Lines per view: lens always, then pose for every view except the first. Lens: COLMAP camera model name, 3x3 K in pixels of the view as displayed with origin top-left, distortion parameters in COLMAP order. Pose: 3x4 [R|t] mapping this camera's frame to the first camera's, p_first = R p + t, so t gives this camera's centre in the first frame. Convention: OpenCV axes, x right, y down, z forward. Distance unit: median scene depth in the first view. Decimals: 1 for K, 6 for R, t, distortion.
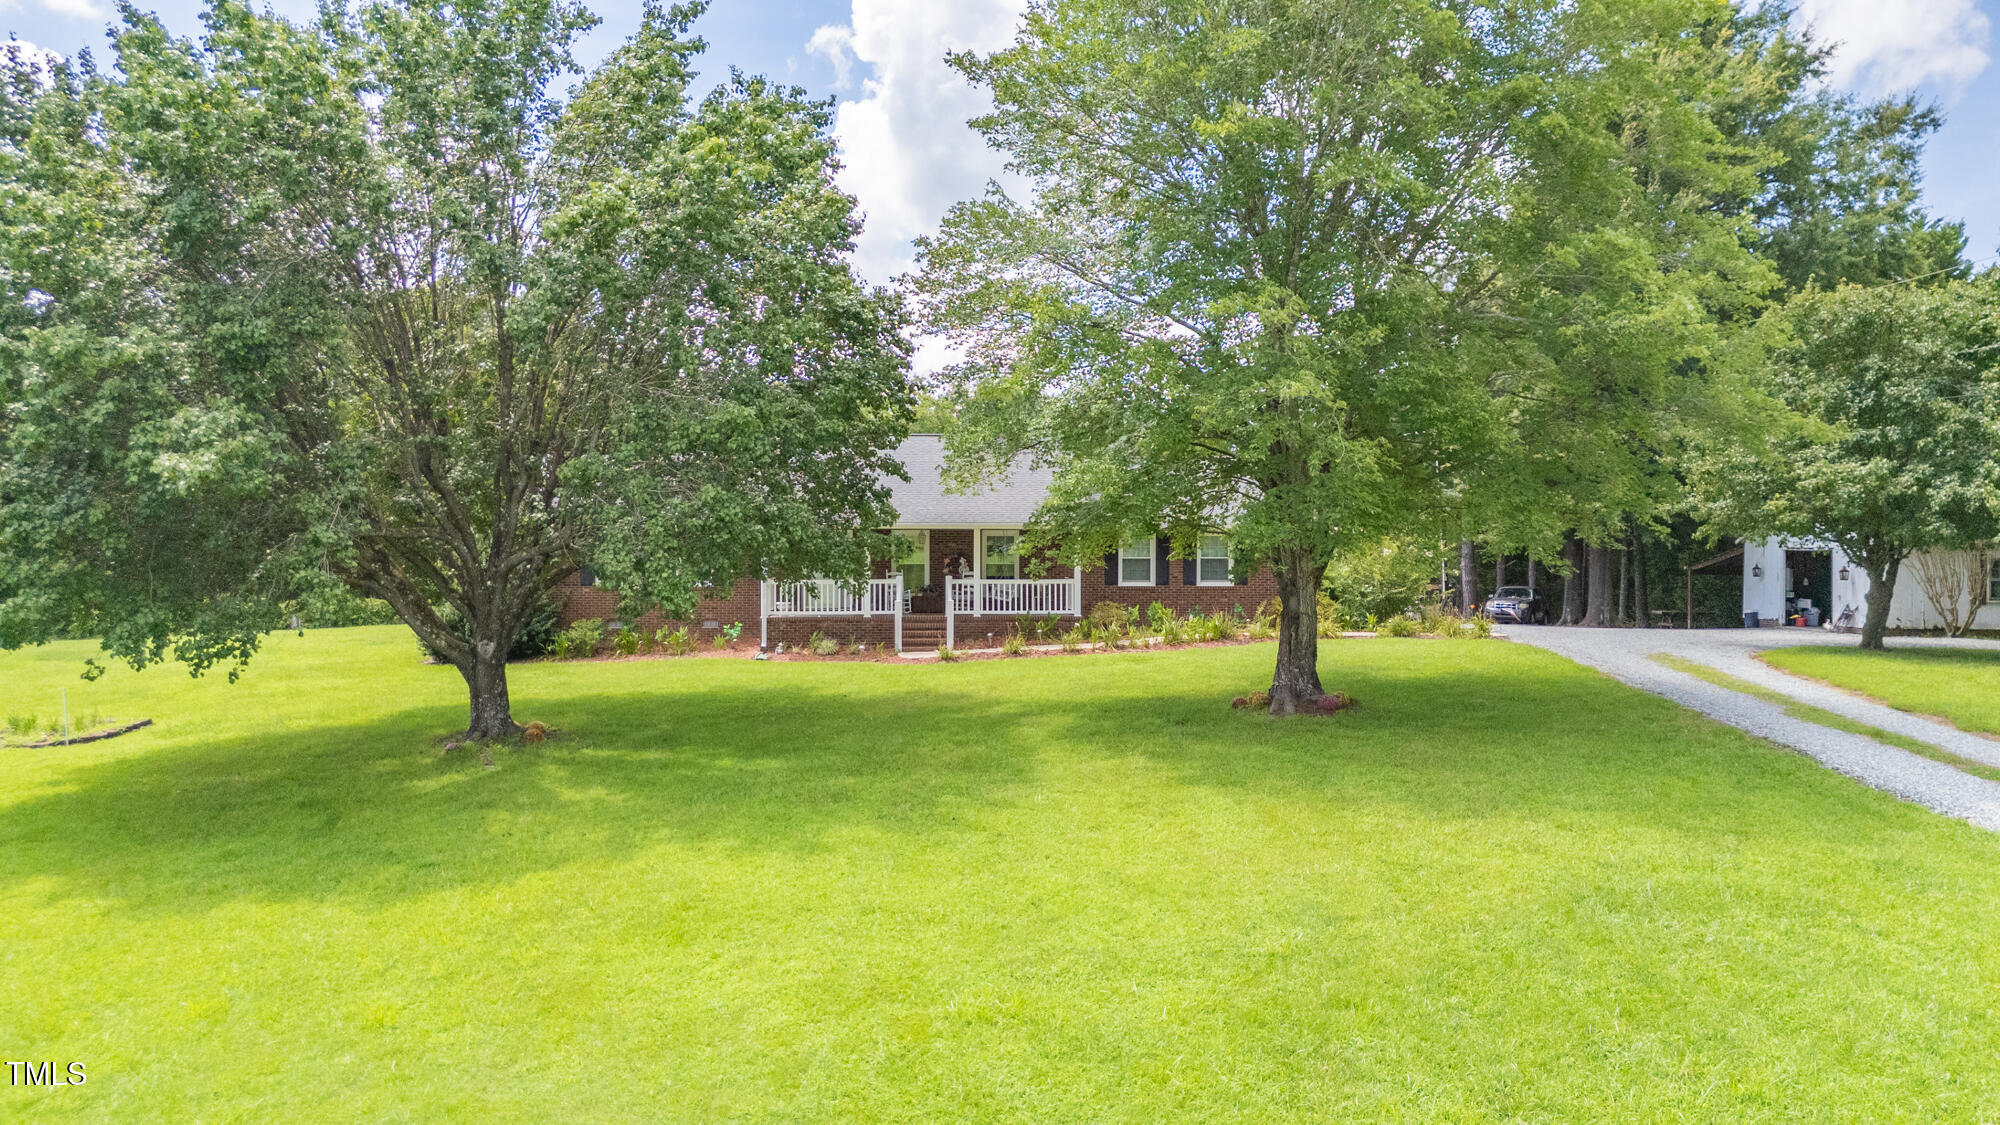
lens RADIAL K [[1364.9, 0, 1001.3], [0, 1364.9, 562.9], [0, 0, 1]] dist [0.008600, 0.001713]
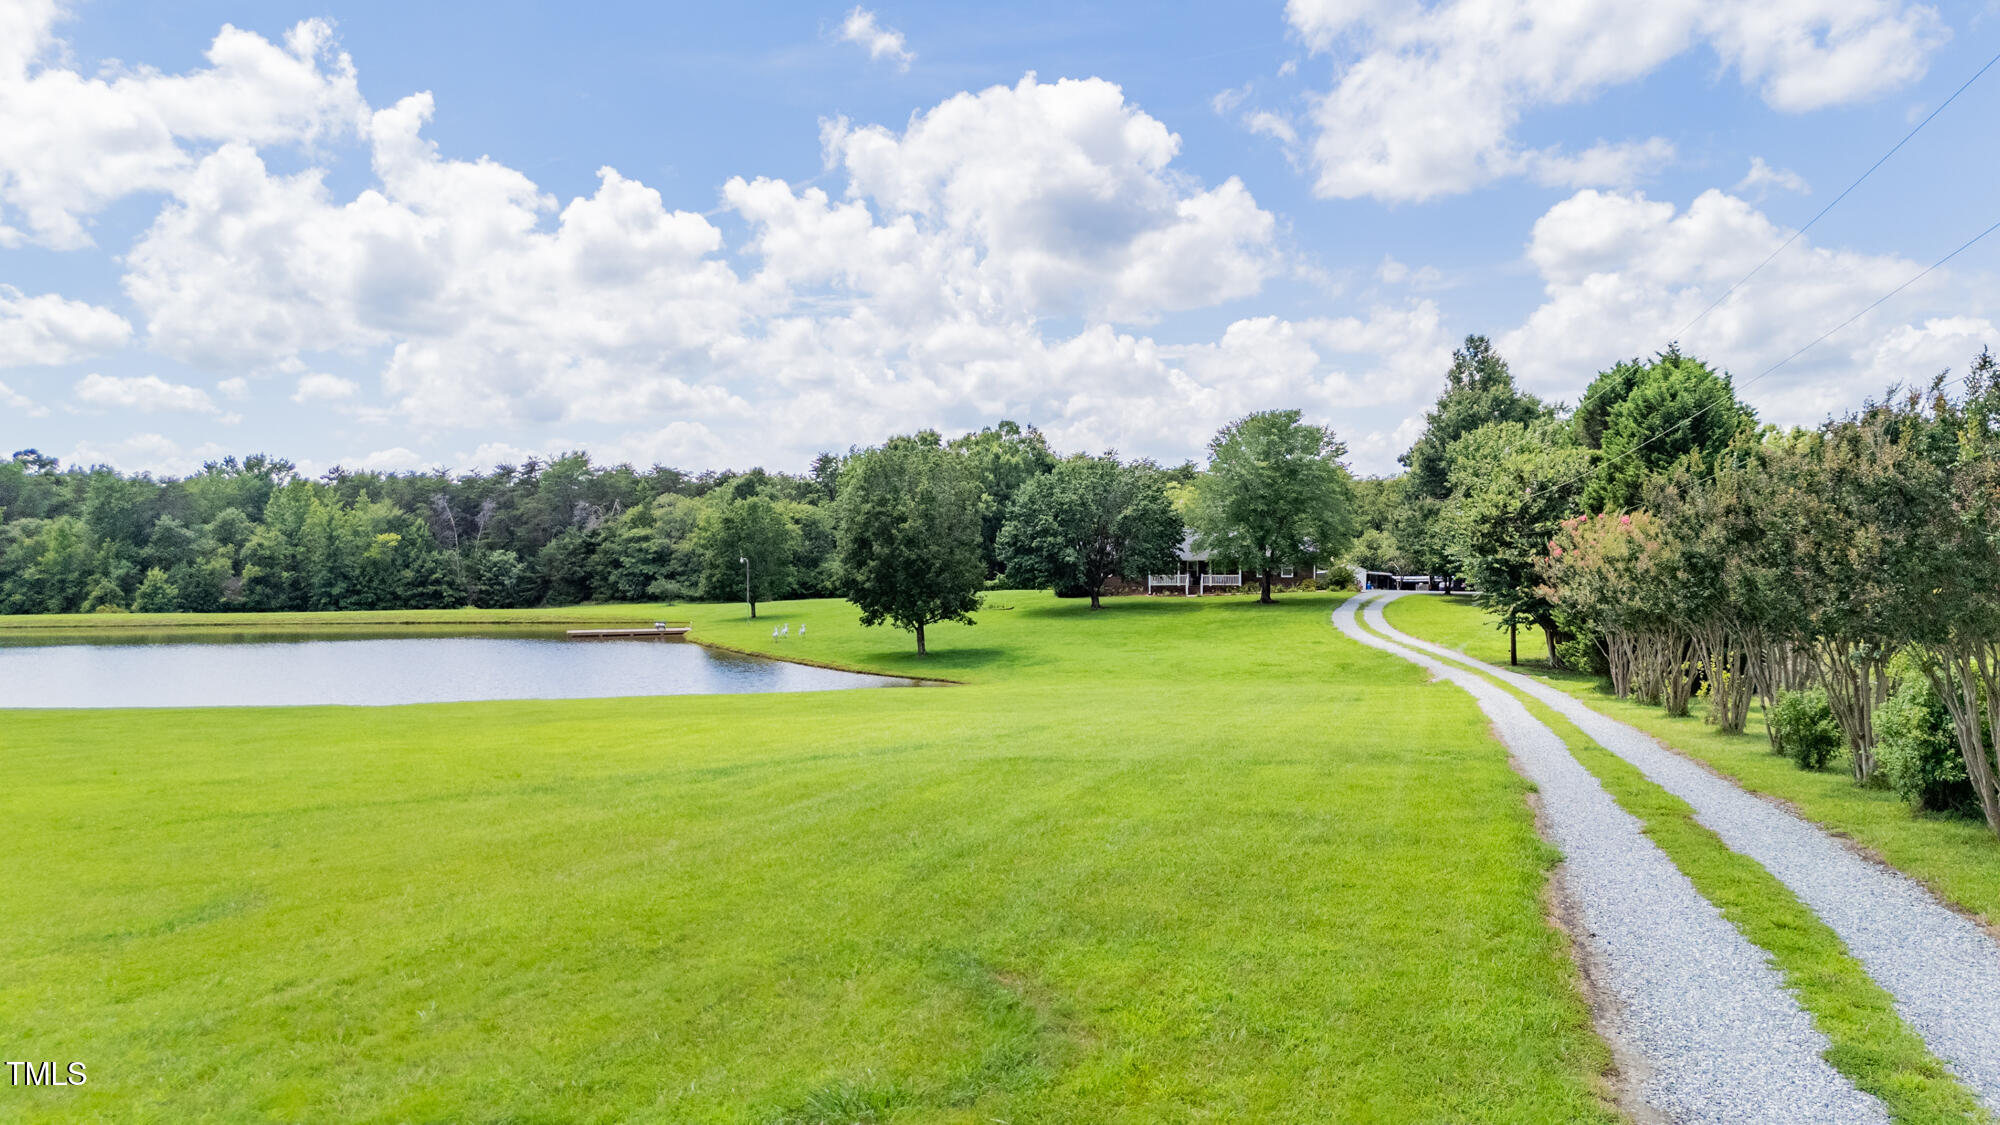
lens RADIAL K [[1364.9, 0, 1001.1], [0, 1364.9, 563.9], [0, 0, 1]] dist [0.008600, 0.001713]
pose [[0.964800, -0.007220, -0.262886, 0.403465], [0.006650, 0.999973, -0.003057, -0.010120], [0.262901, 0.001201, 0.964822, -2.628512]]
